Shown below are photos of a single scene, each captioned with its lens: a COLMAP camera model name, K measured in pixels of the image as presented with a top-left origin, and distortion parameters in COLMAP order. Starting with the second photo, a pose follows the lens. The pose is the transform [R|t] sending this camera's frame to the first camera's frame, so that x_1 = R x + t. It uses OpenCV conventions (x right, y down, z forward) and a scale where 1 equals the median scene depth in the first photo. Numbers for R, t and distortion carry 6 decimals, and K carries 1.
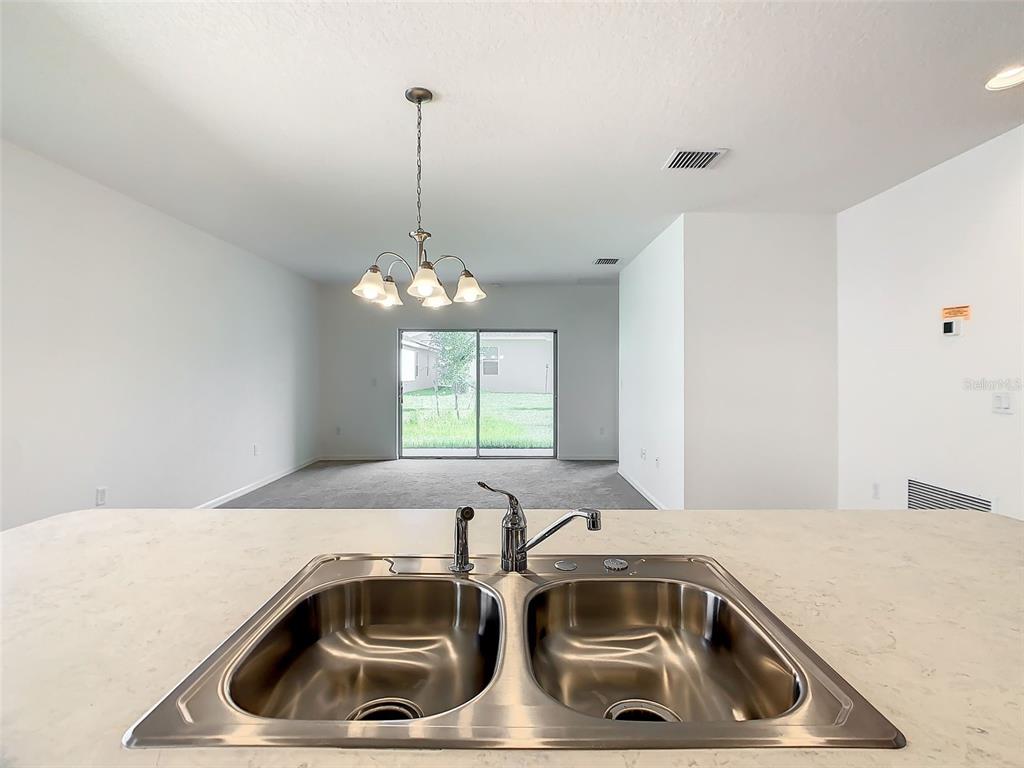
lens RADIAL K [[512.5, 0, 512.0], [0, 512.5, 384.0], [0, 0, 1]] dist [-0.001831, 0.000365]
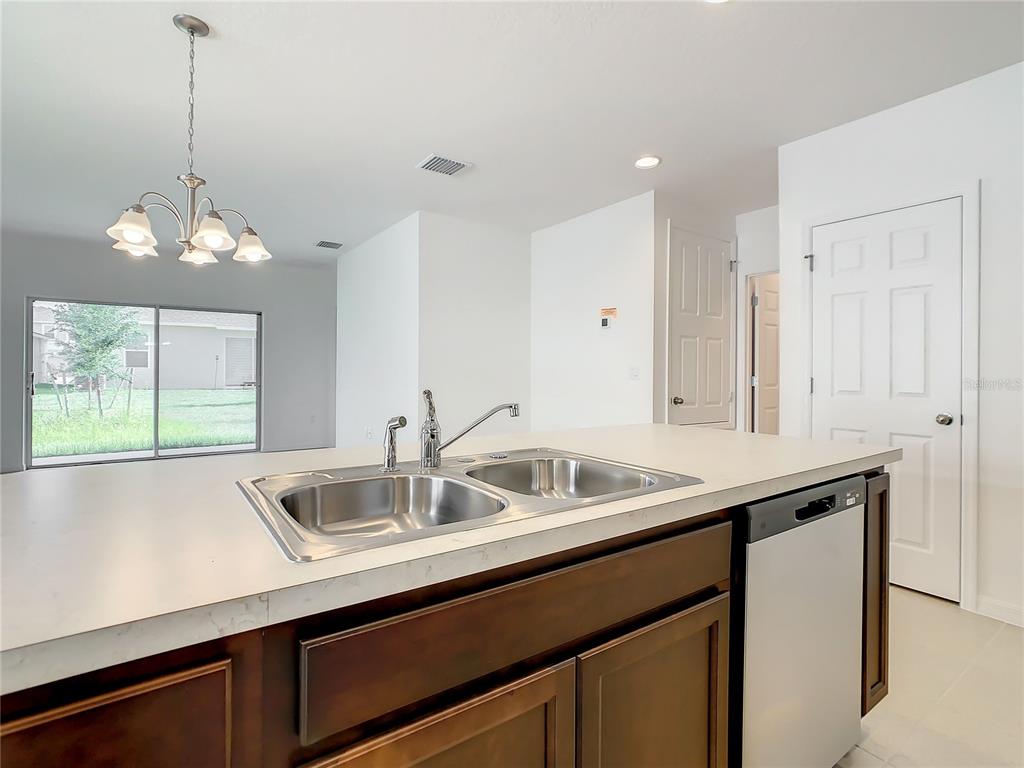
lens RADIAL K [[503.3, 0, 516.4], [0, 503.3, 372.6], [0, 0, 1]] dist [-0.003619, -0.000083]
pose [[0.825473, 0.002313, 0.564437, -0.115108], [0.002628, 0.999965, -0.007941, 0.030897], [-0.564436, 0.008039, 0.825438, -0.025418]]
